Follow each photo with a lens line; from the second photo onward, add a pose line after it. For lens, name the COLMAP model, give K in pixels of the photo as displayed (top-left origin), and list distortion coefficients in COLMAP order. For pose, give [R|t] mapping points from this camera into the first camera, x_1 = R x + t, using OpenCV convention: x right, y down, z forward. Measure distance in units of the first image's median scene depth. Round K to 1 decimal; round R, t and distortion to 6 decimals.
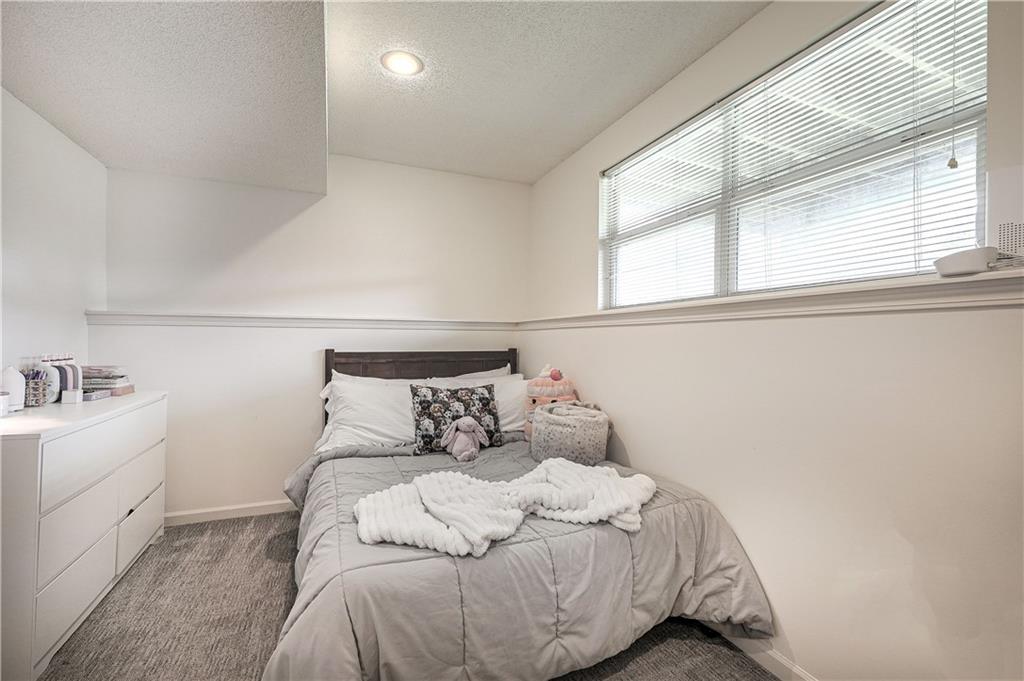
lens RADIAL K [[453.0, 0, 512.7], [0, 453.0, 337.2], [0, 0, 1]] dist [0.000366, -0.000064]
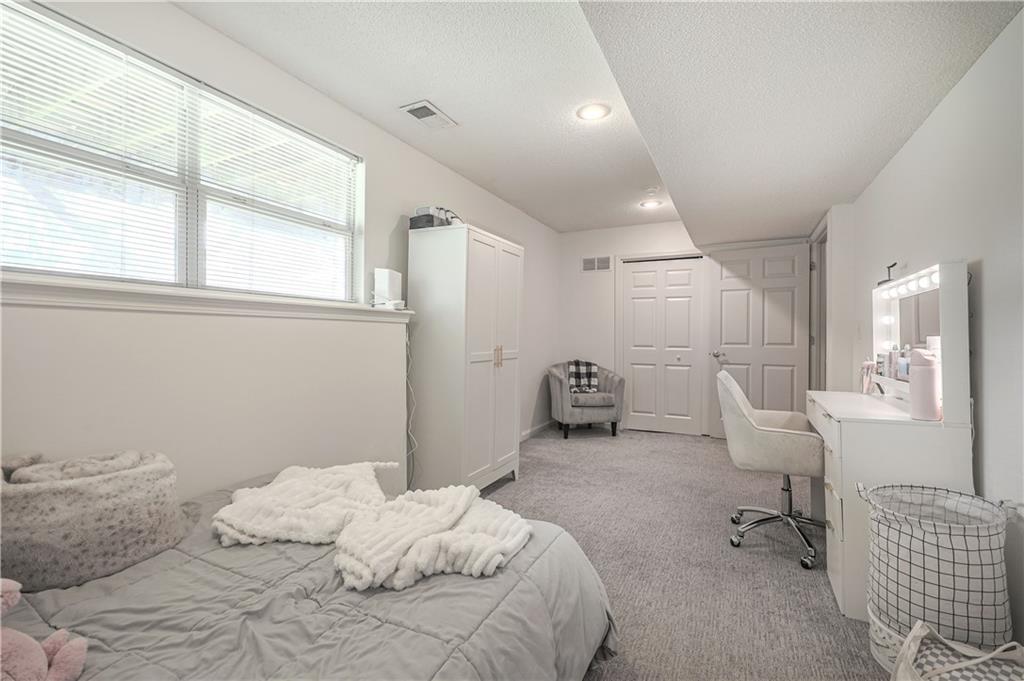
lens RADIAL K [[453.0, 0, 512.7], [0, 453.0, 337.2], [0, 0, 1]] dist [0.000366, -0.000064]
pose [[-0.666604, -0.001665, 0.745410, -0.651404], [-0.007822, 0.999958, -0.004761, 0.009603], [-0.745371, -0.009005, -0.666589, 1.112139]]
